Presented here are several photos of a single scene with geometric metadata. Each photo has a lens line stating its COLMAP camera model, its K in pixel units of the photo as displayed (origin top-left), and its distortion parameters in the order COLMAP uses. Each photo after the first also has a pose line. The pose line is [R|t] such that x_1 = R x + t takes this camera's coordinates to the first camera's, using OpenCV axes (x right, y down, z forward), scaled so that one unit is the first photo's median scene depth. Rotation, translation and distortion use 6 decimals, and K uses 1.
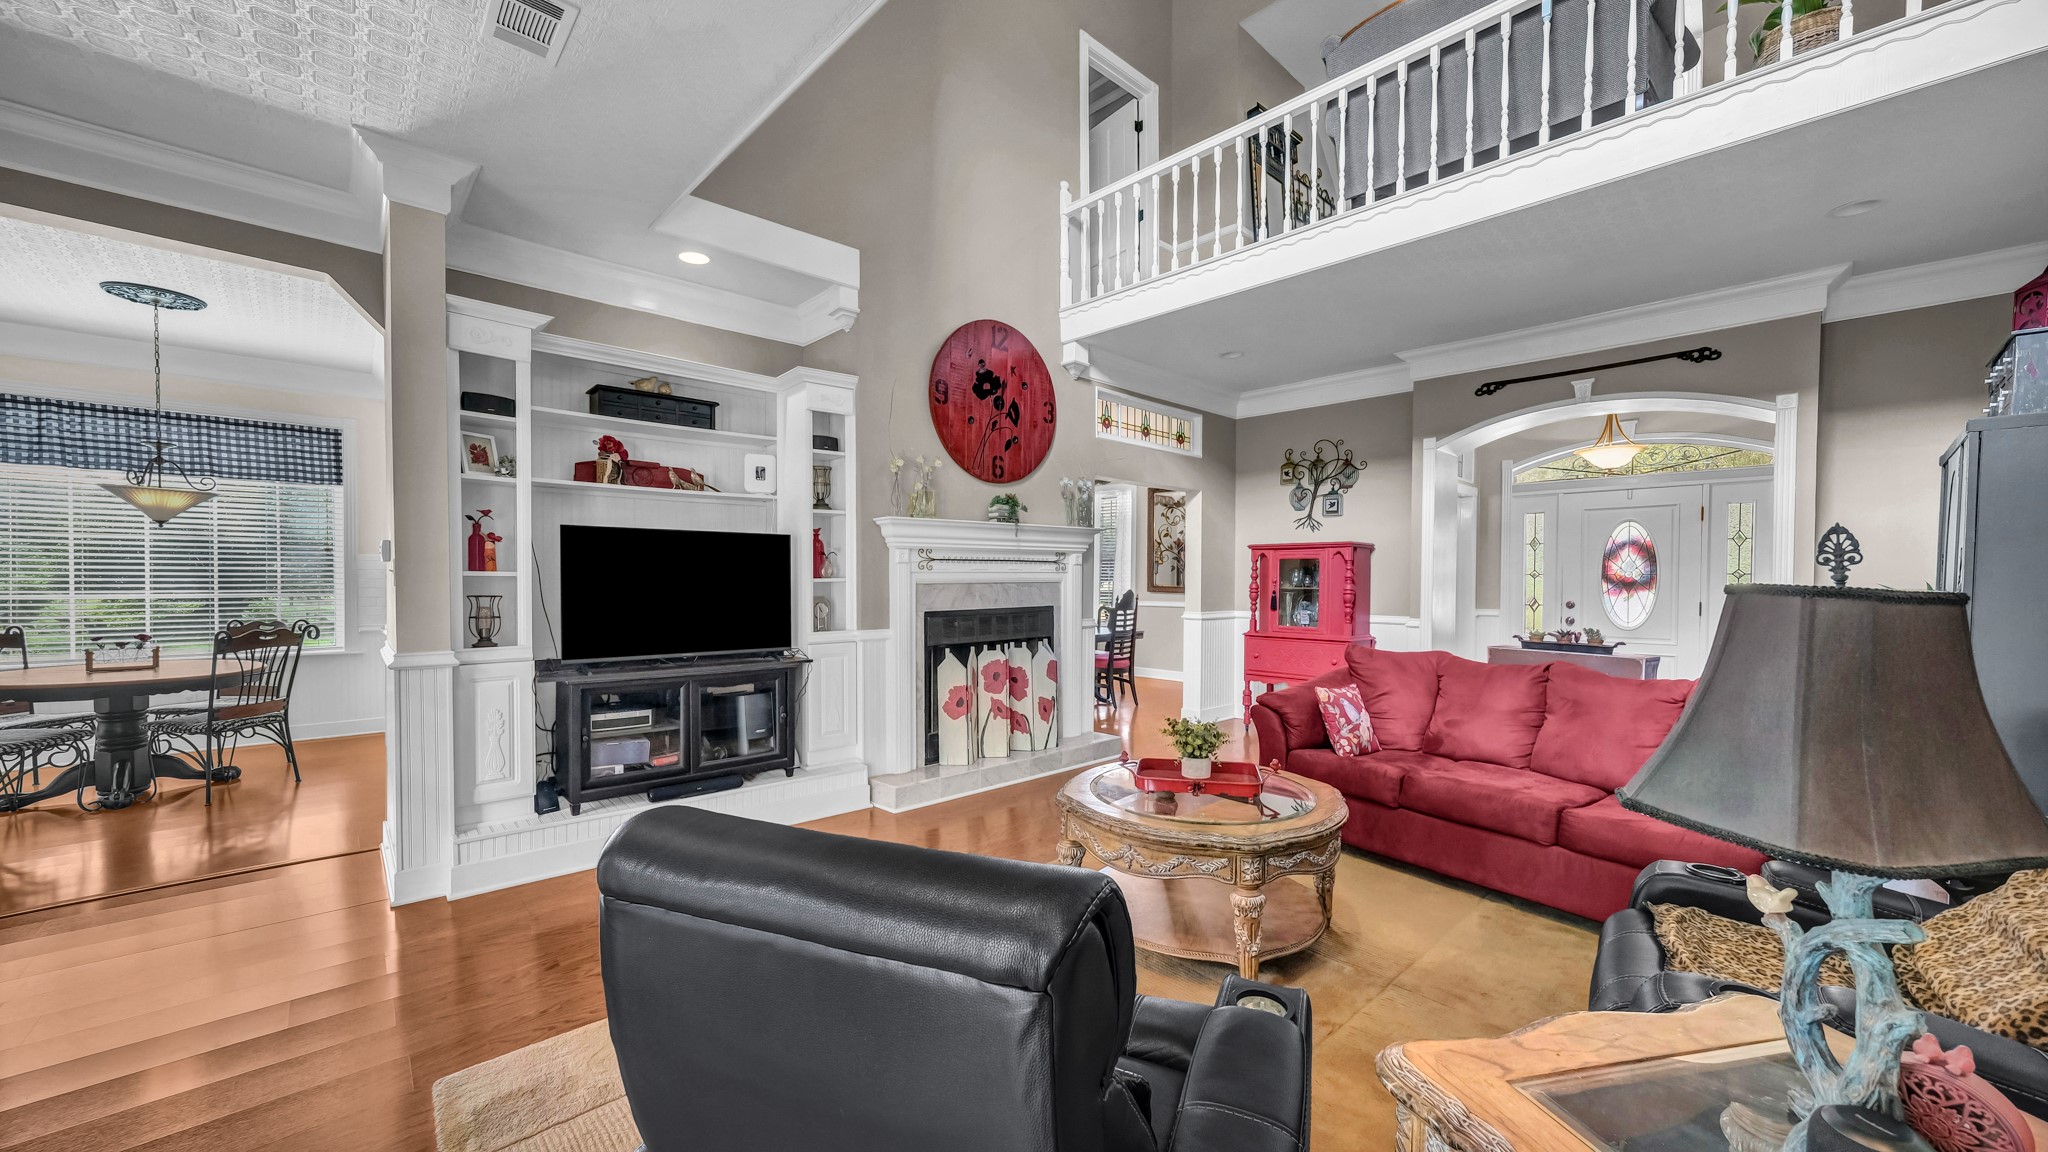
lens RADIAL K [[726.0, 0, 1030.7], [0, 726.0, 584.3], [0, 0, 1]] dist [0.000336, 0.002351]
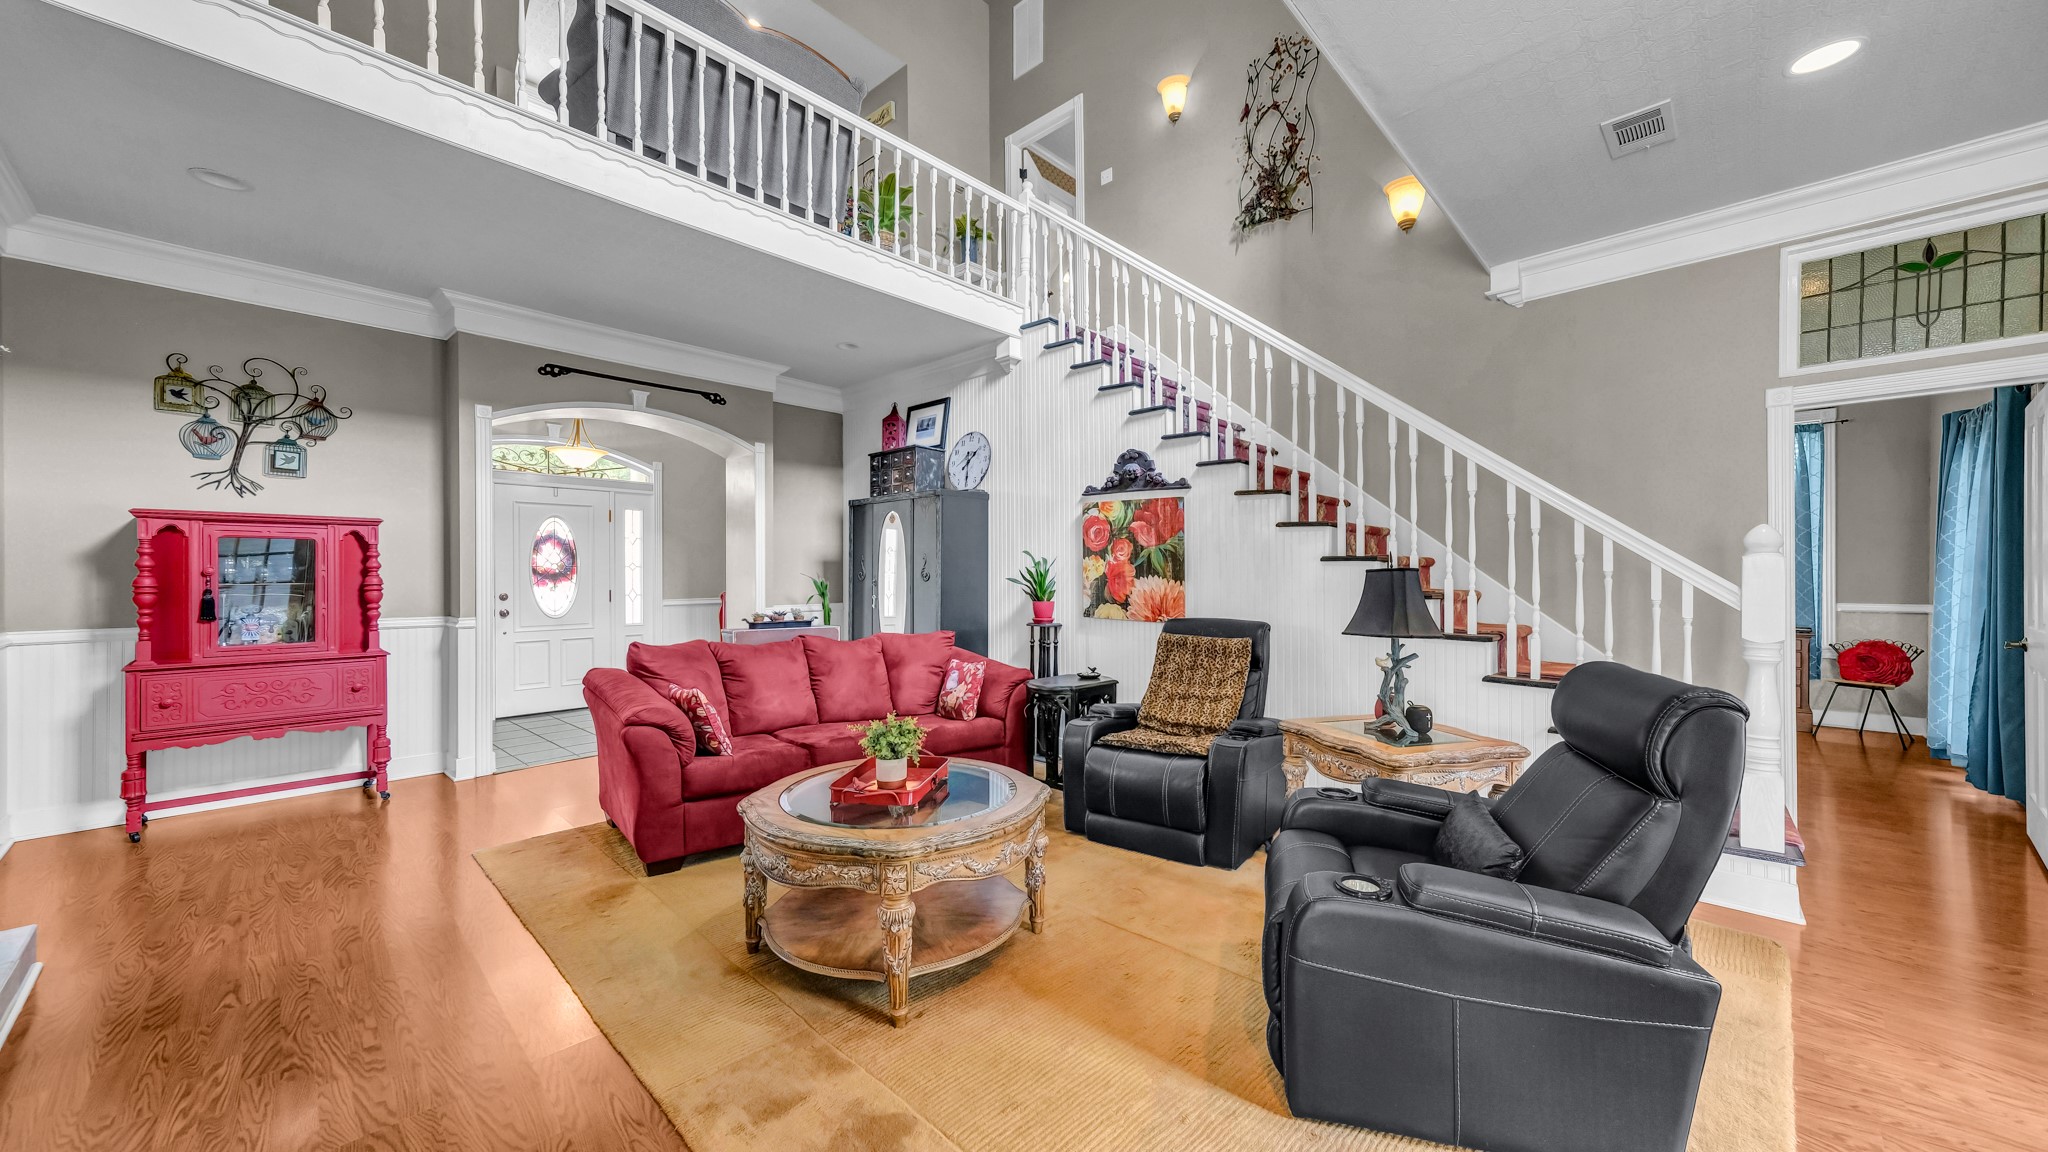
lens RADIAL K [[772.2, 0, 982.6], [0, 772.2, 574.3], [0, 0, 1]] dist [0.007237, 0.000205]
pose [[-0.010835, -0.001360, 0.999940, -0.399618], [0.009104, 0.999957, 0.001459, 0.001589], [-0.999900, 0.009119, -0.010822, 0.463253]]
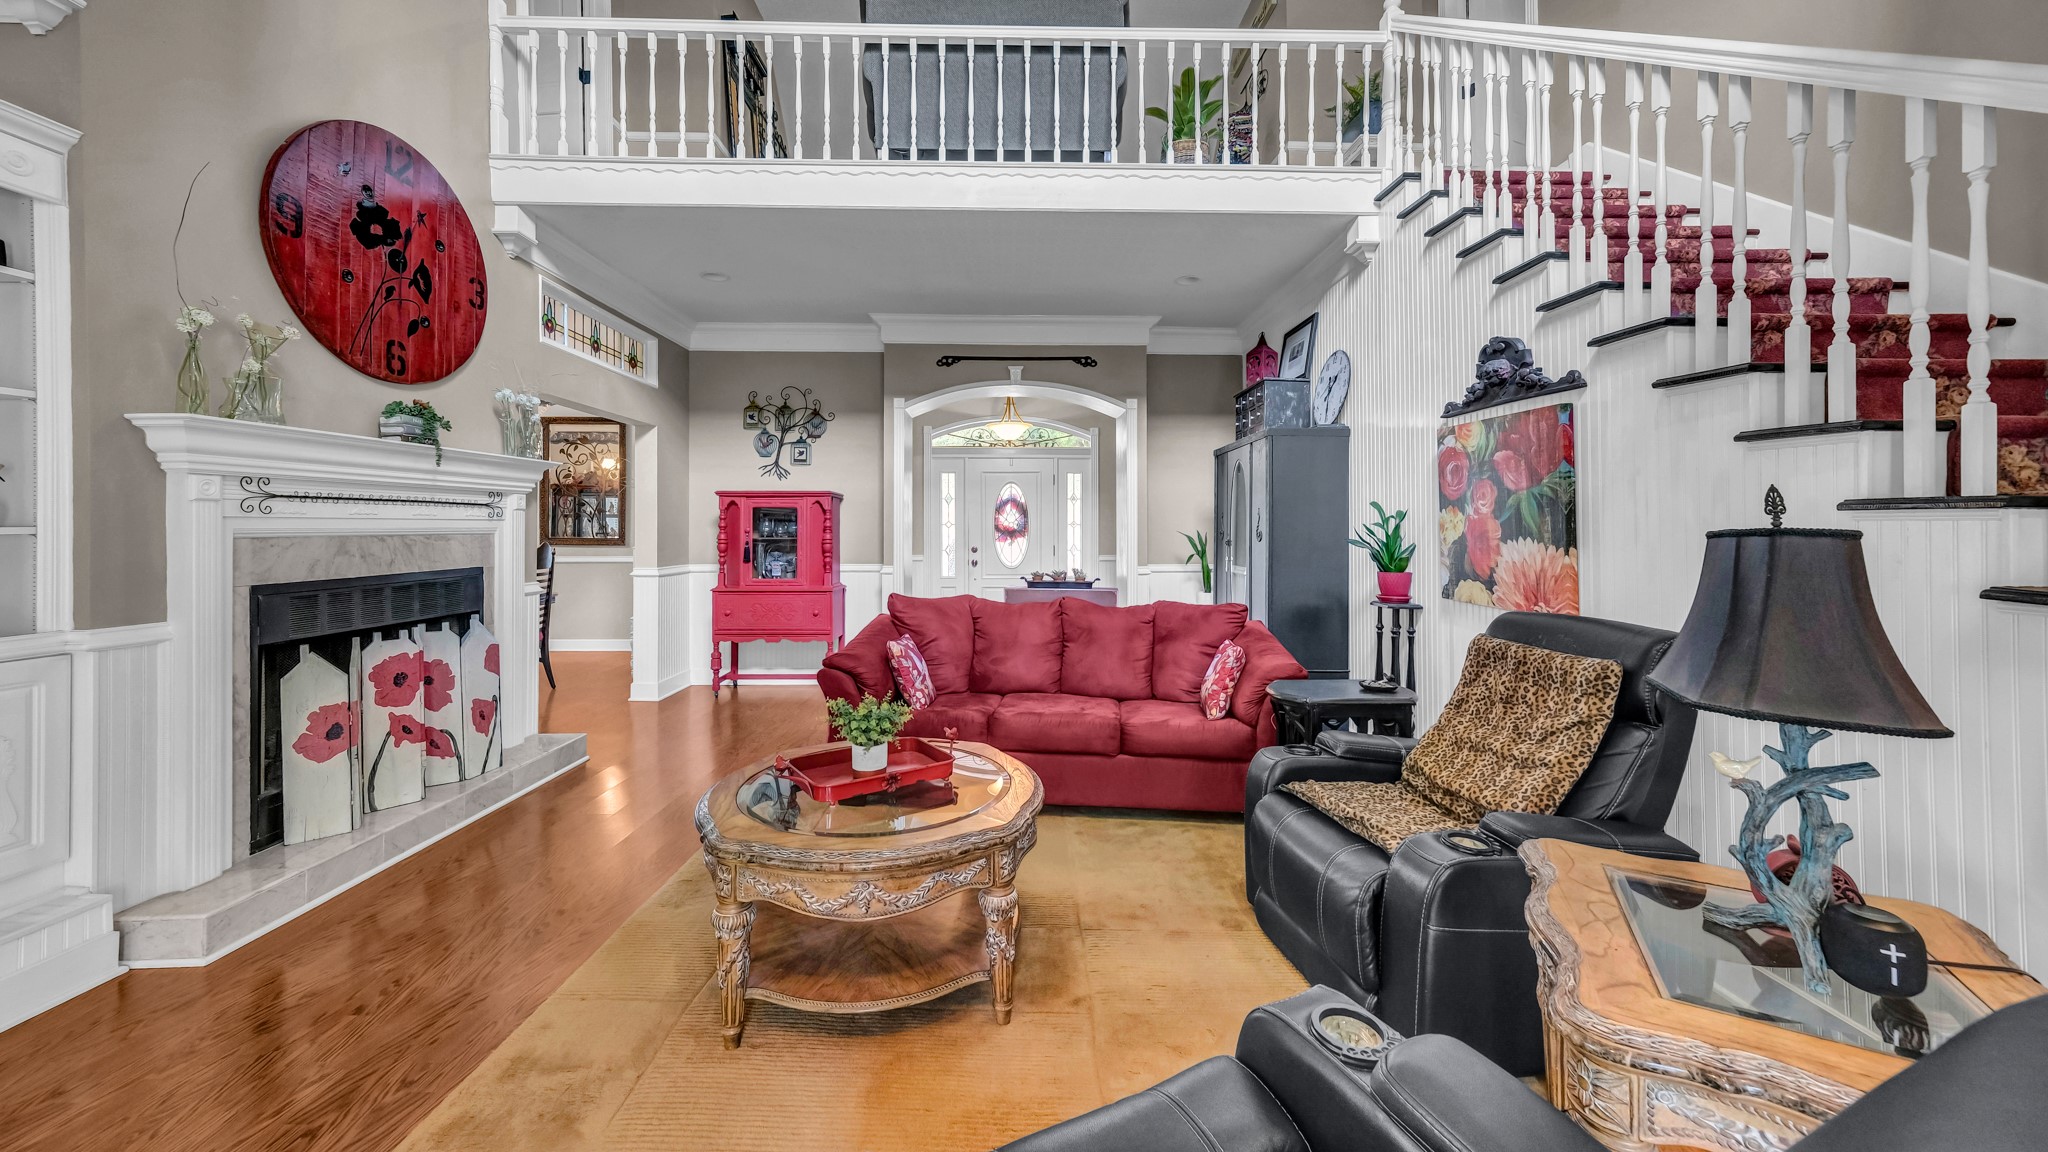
lens RADIAL K [[726.0, 0, 989.2], [0, 726.0, 523.2], [0, 0, 1]] dist [0.000336, 0.002351]
pose [[0.702331, 0.004084, 0.711839, -0.135310], [0.007514, 0.999885, -0.013151, -0.000094], [-0.711811, 0.014585, 0.702220, 0.162795]]
